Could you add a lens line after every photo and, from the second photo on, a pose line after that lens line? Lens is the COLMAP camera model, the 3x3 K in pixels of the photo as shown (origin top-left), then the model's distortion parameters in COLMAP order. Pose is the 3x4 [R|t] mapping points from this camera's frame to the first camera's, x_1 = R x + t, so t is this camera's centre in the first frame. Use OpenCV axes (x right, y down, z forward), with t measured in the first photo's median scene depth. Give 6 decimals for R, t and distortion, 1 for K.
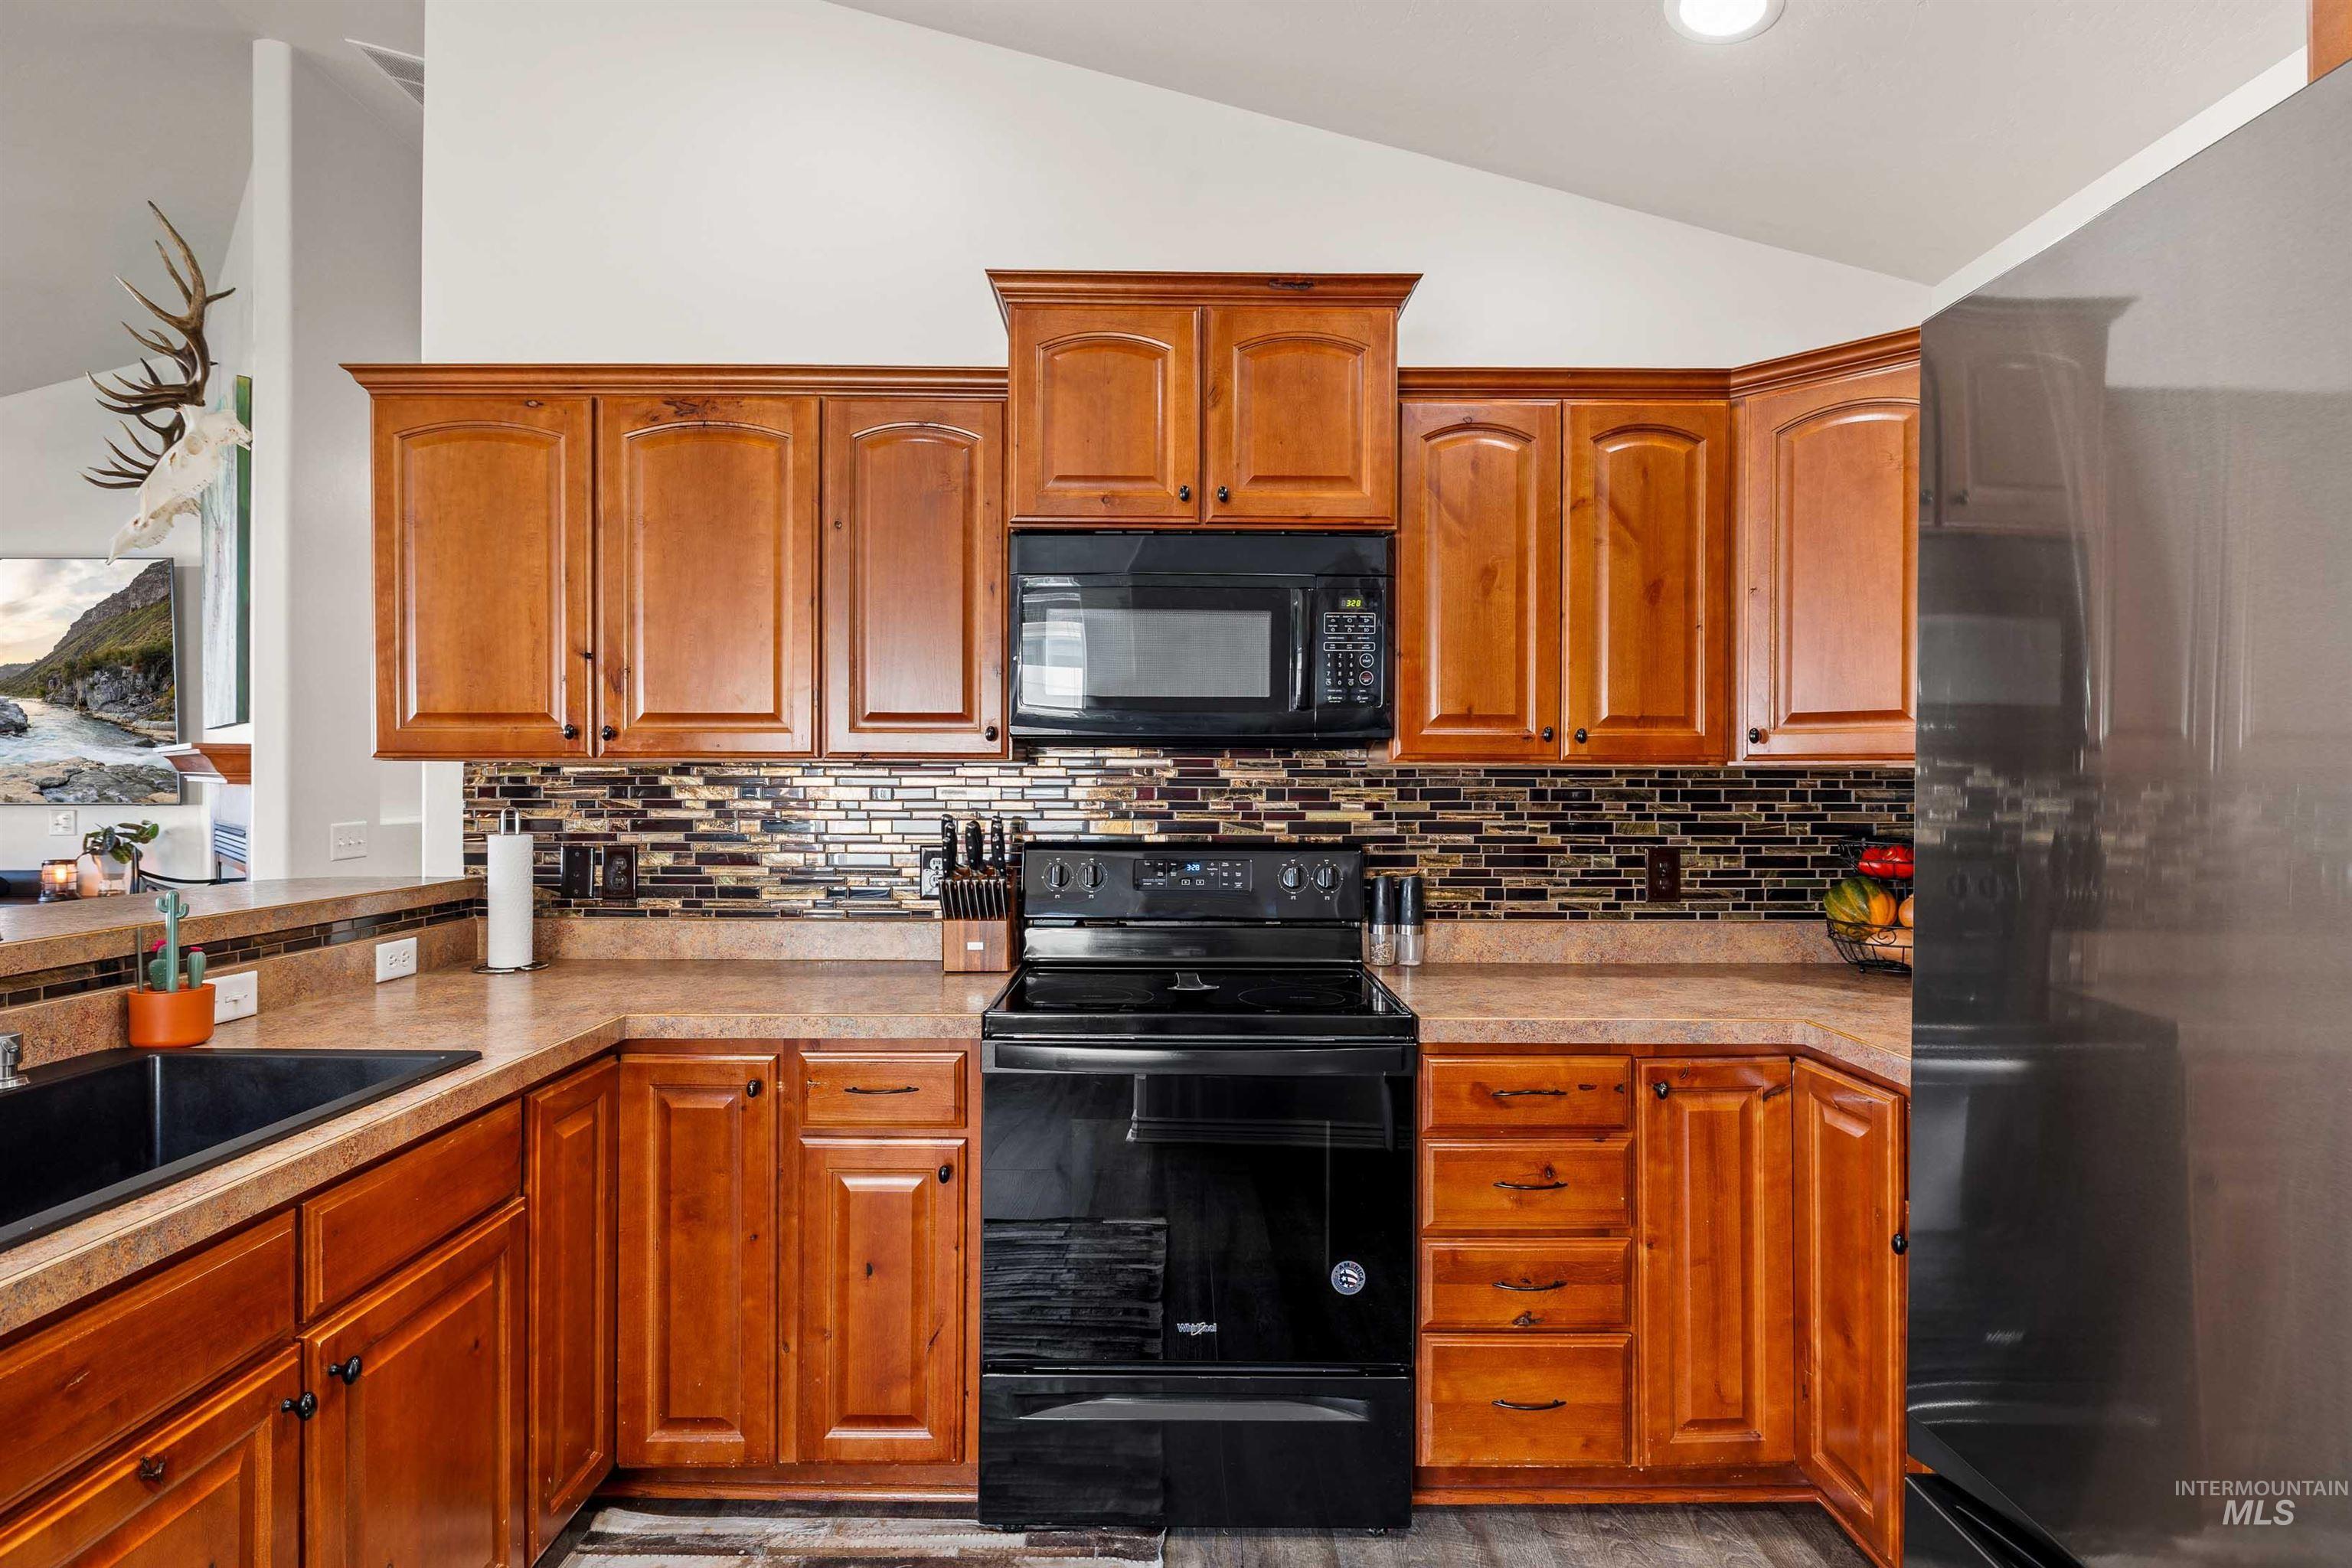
lens RADIAL K [[1185.8, 0, 1200.0], [0, 1185.8, 783.8], [0, 0, 1]] dist [-0.001106, 0.001498]
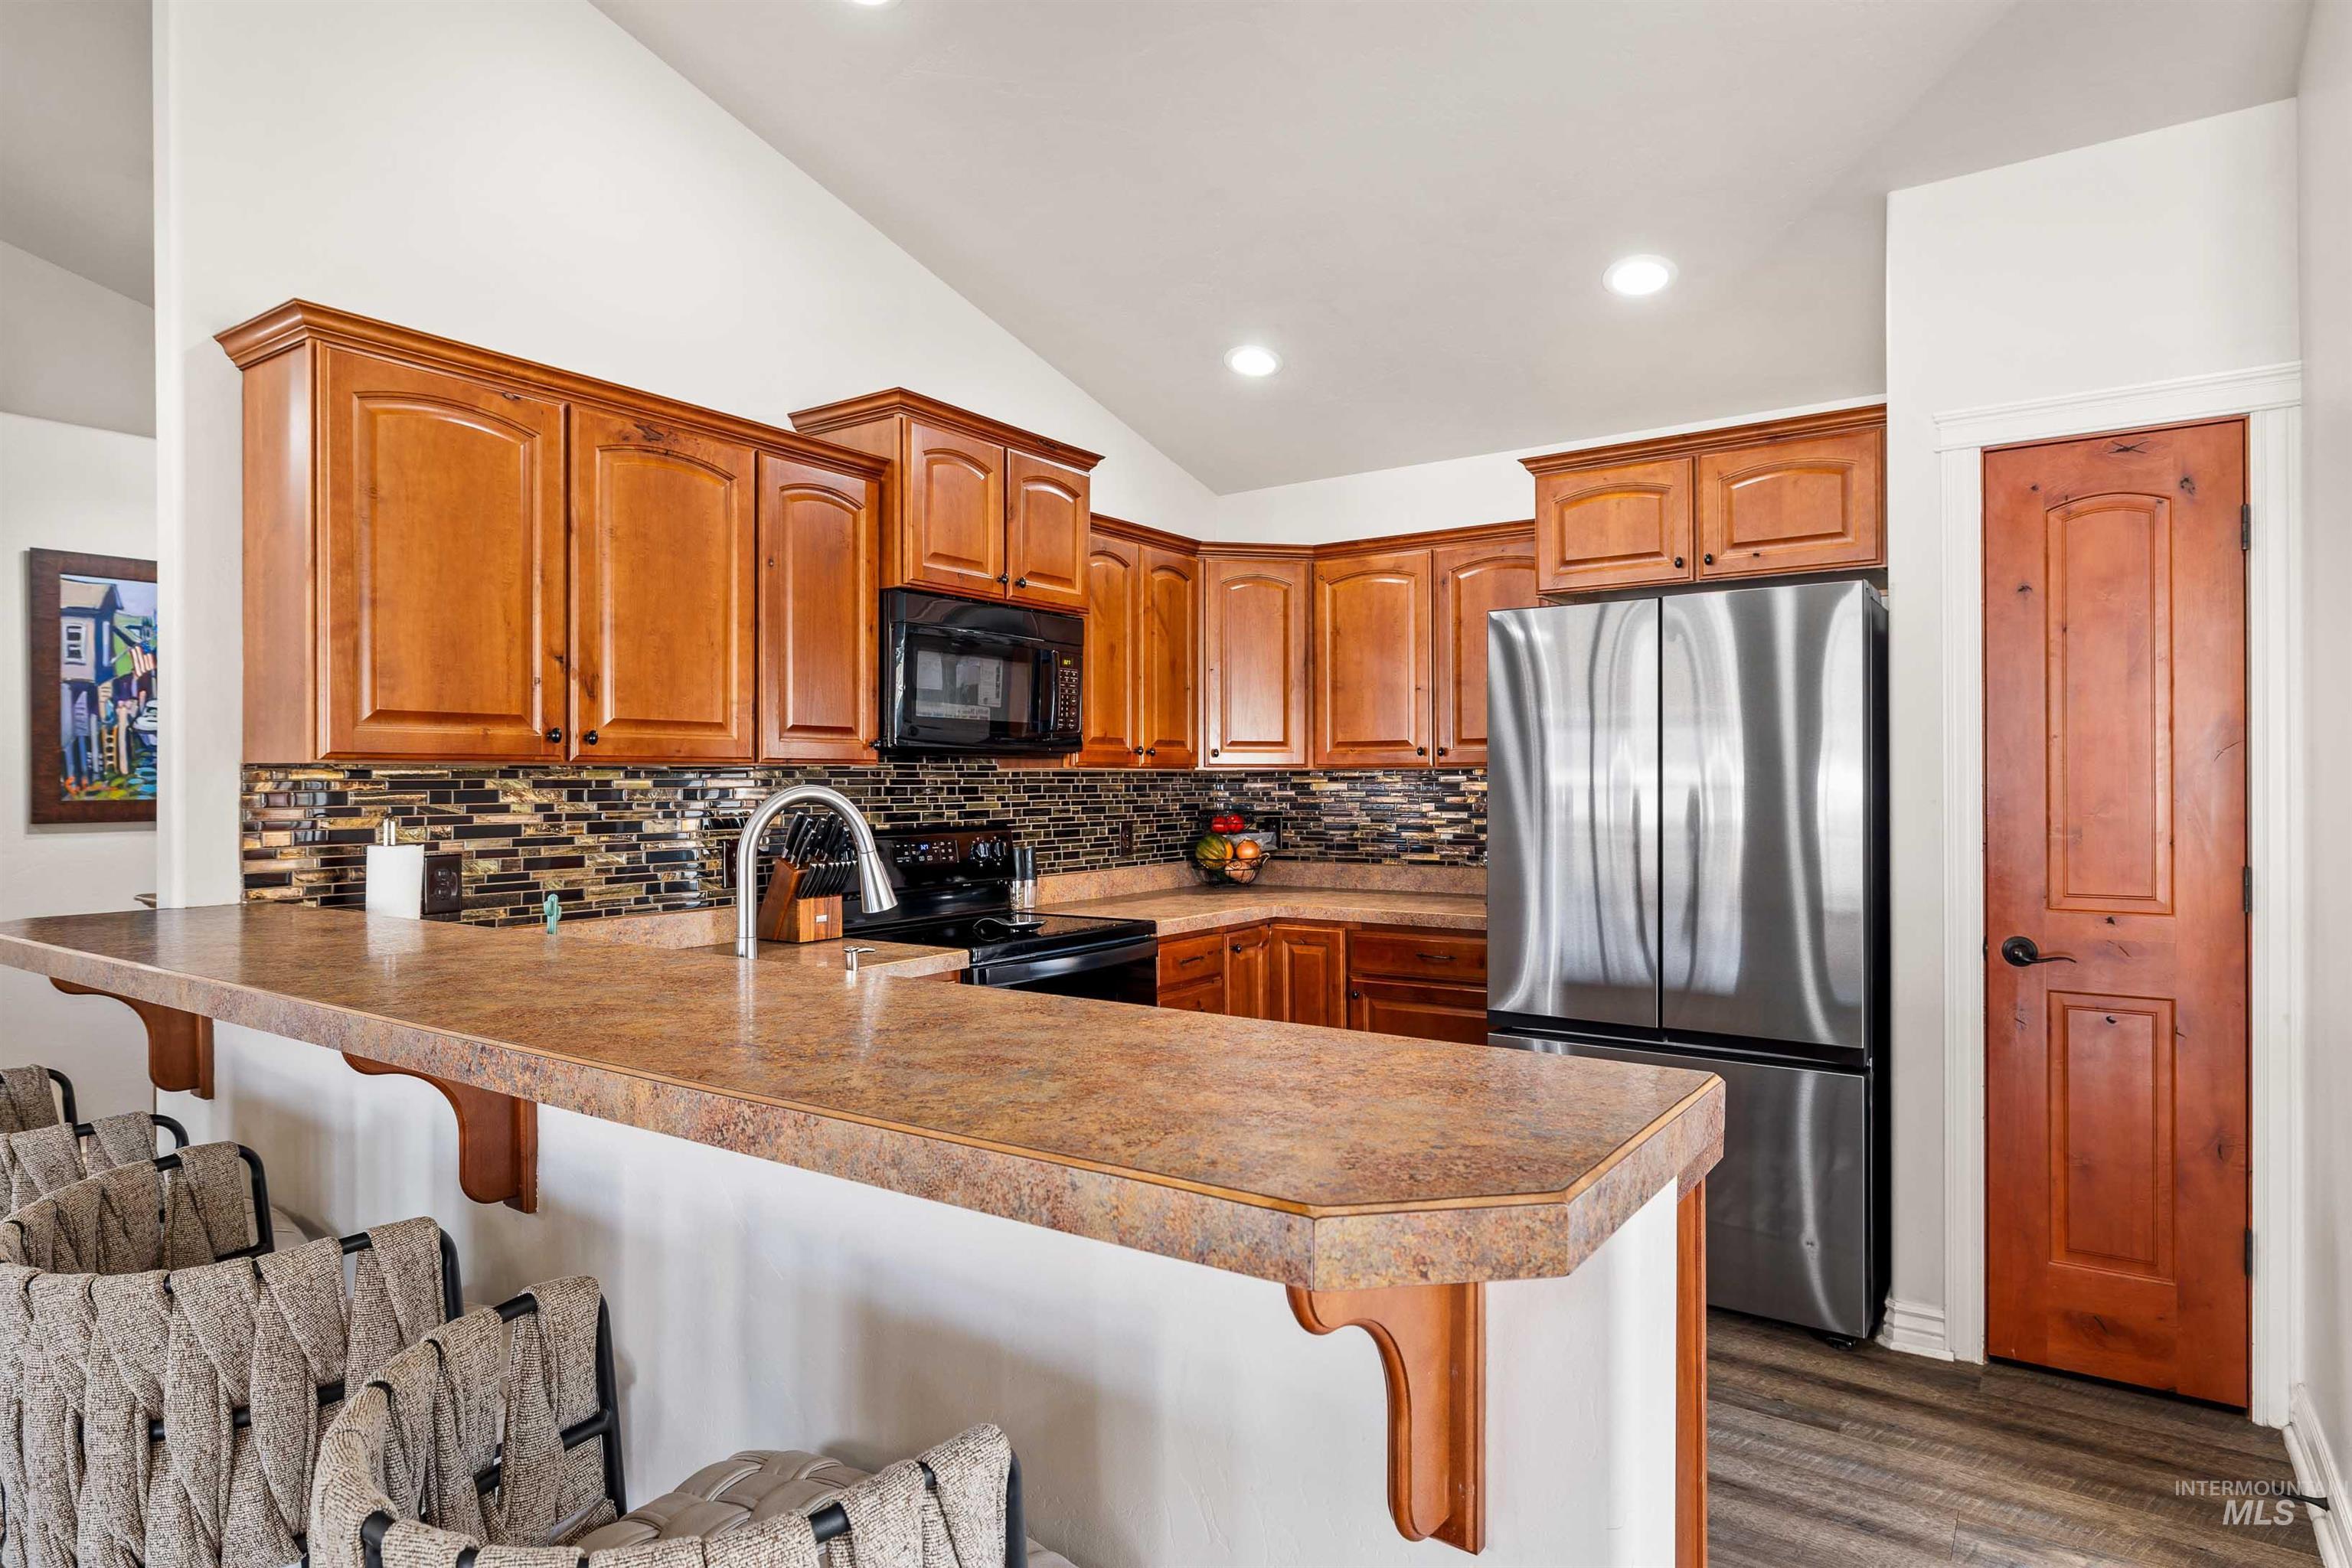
lens RADIAL K [[1222.6, 0, 1162.1], [0, 1222.6, 780.7], [0, 0, 1]] dist [-0.001780, -0.000583]
pose [[0.596516, -0.006453, 0.802575, -0.920152], [0.008376, 0.999963, 0.001815, -0.002881], [-0.802558, 0.005640, 0.596548, -0.019437]]
